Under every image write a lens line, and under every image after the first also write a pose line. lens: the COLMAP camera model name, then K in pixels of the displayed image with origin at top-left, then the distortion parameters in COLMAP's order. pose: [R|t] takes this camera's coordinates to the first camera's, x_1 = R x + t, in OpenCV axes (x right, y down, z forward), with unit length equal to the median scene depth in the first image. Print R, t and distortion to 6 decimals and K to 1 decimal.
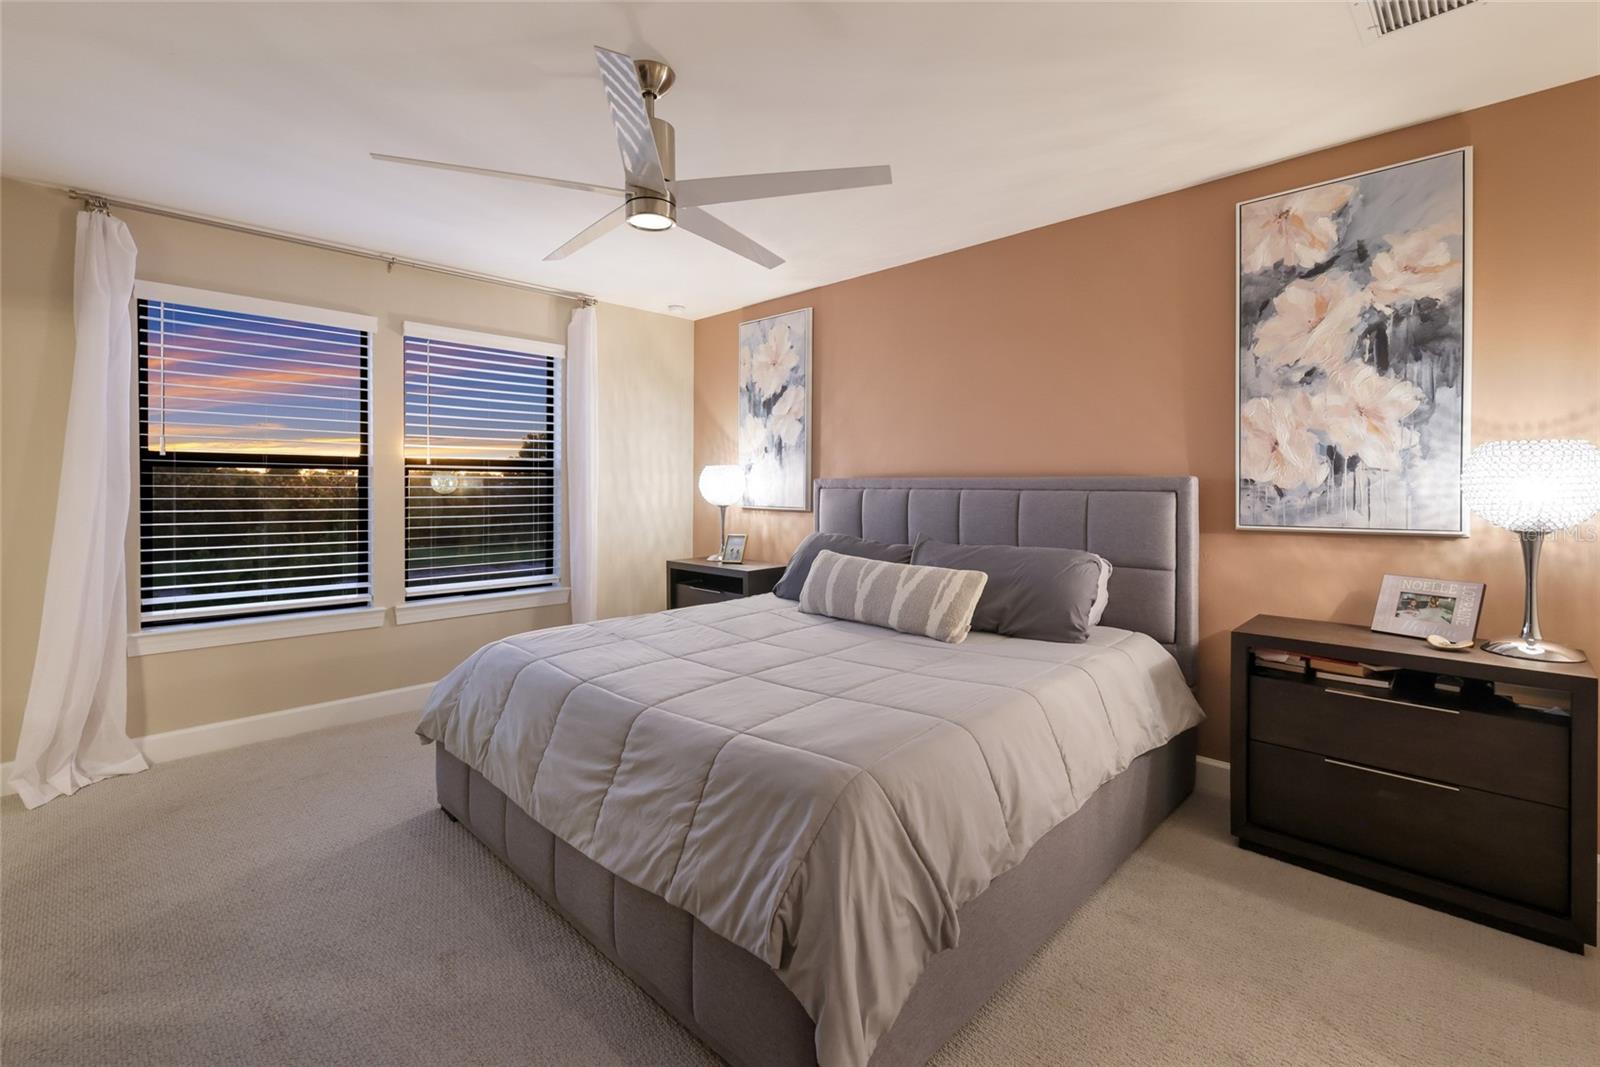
lens RADIAL K [[695.8, 0, 798.4], [0, 695.8, 485.1], [0, 0, 1]] dist [0.001276, 0.000225]
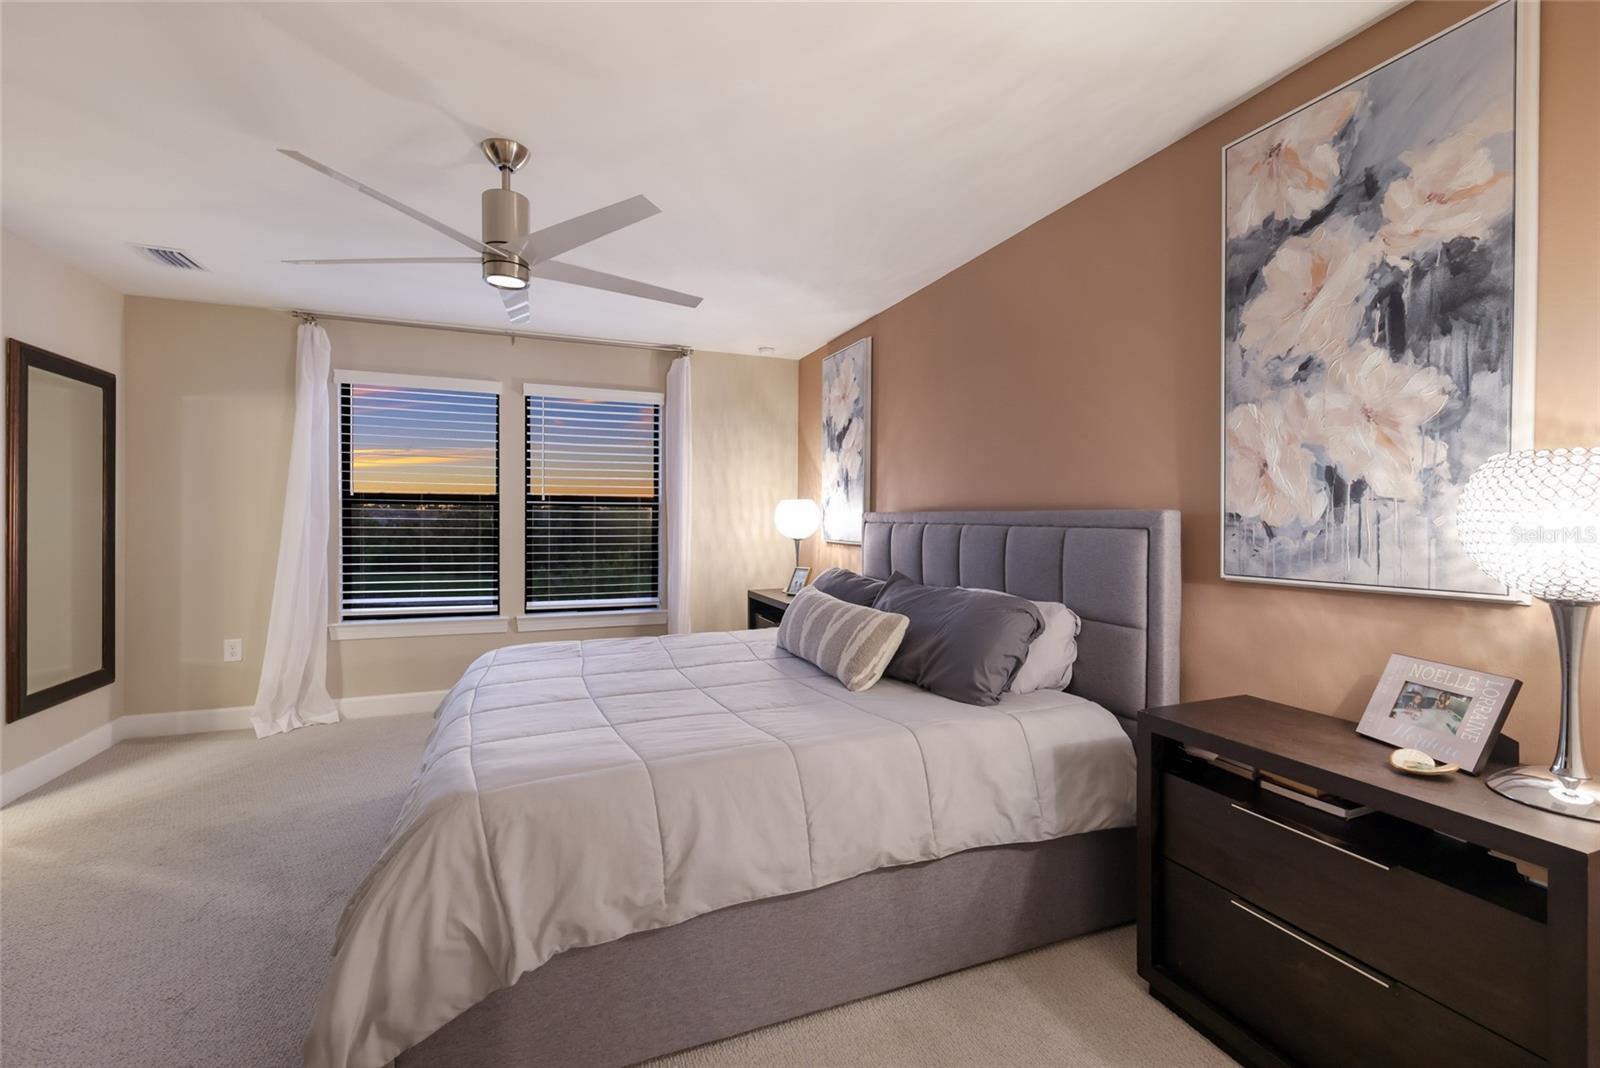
lens RADIAL K [[680.5, 0, 798.9], [0, 680.5, 521.2], [0, 0, 1]] dist [0.000774, -0.000557]
pose [[0.917223, 0.005046, -0.398343, 0.501895], [-0.003410, 0.999983, 0.004817, -0.002144], [0.398361, -0.003060, 0.917224, 0.139099]]
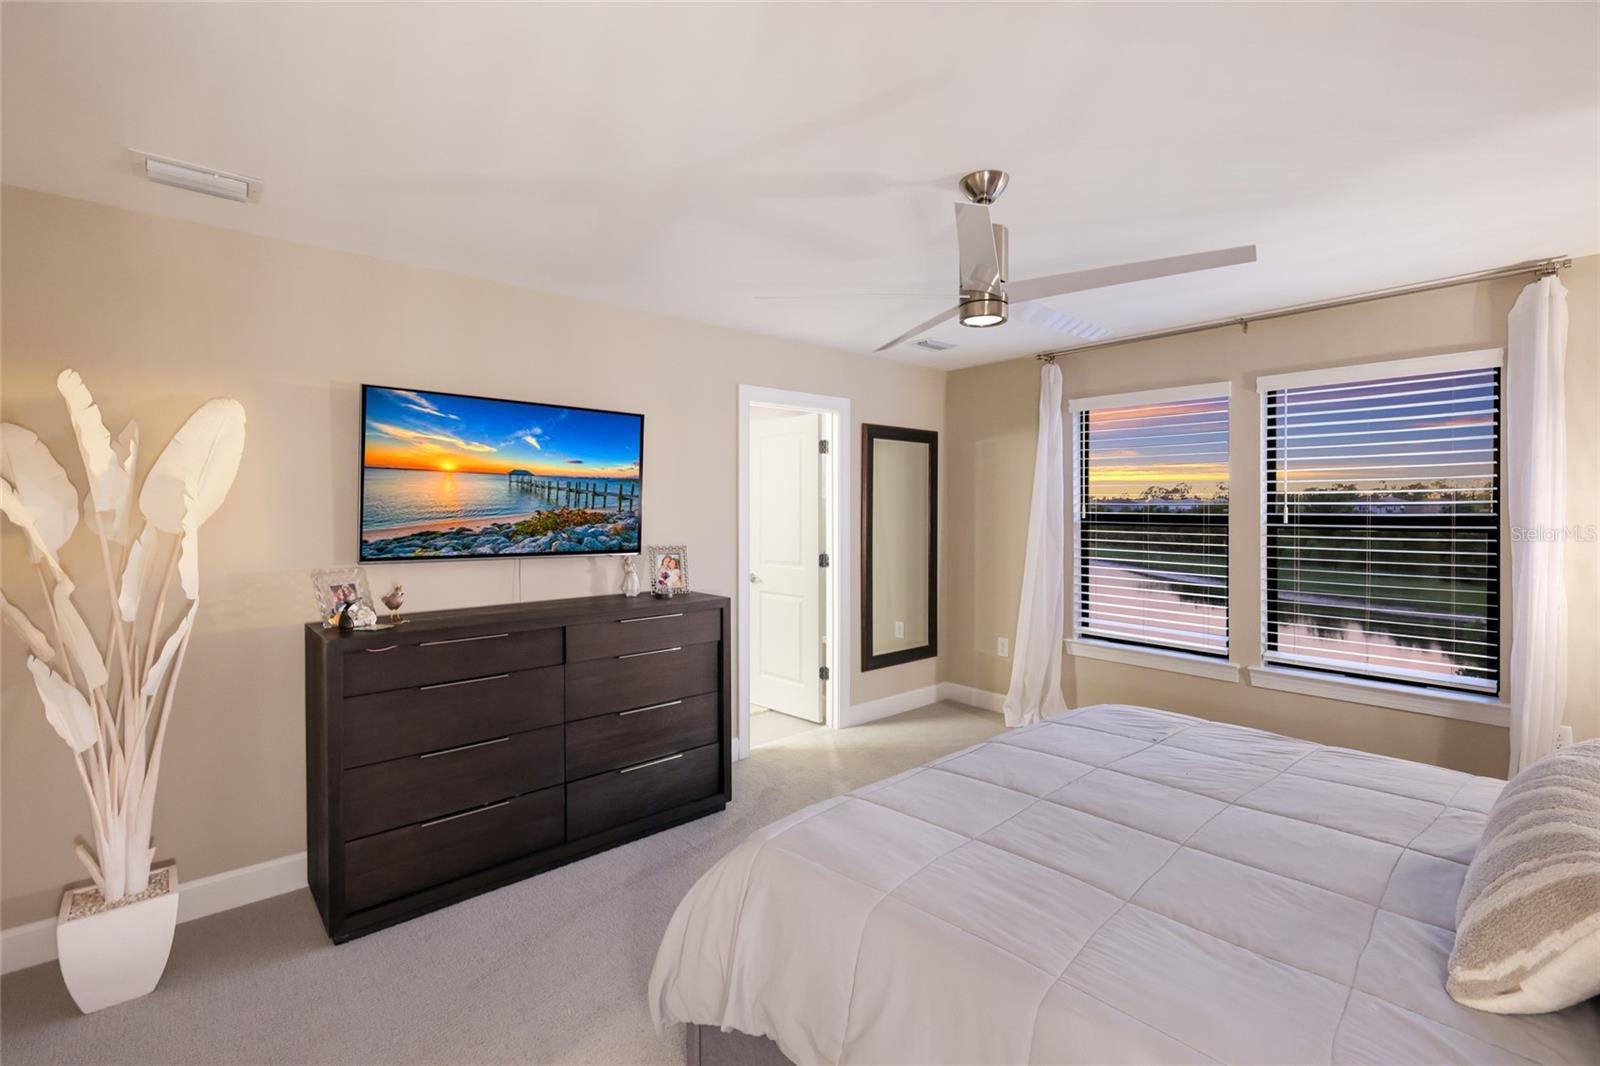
lens RADIAL K [[709.8, 0, 801.7], [0, 709.8, 512.4], [0, 0, 1]] dist [-0.000596, -0.000393]
pose [[-0.065474, 0.005804, -0.997837, 0.670928], [0.001810, 0.999982, 0.005698, -0.075400], [0.997853, -0.001433, -0.065484, 0.606467]]
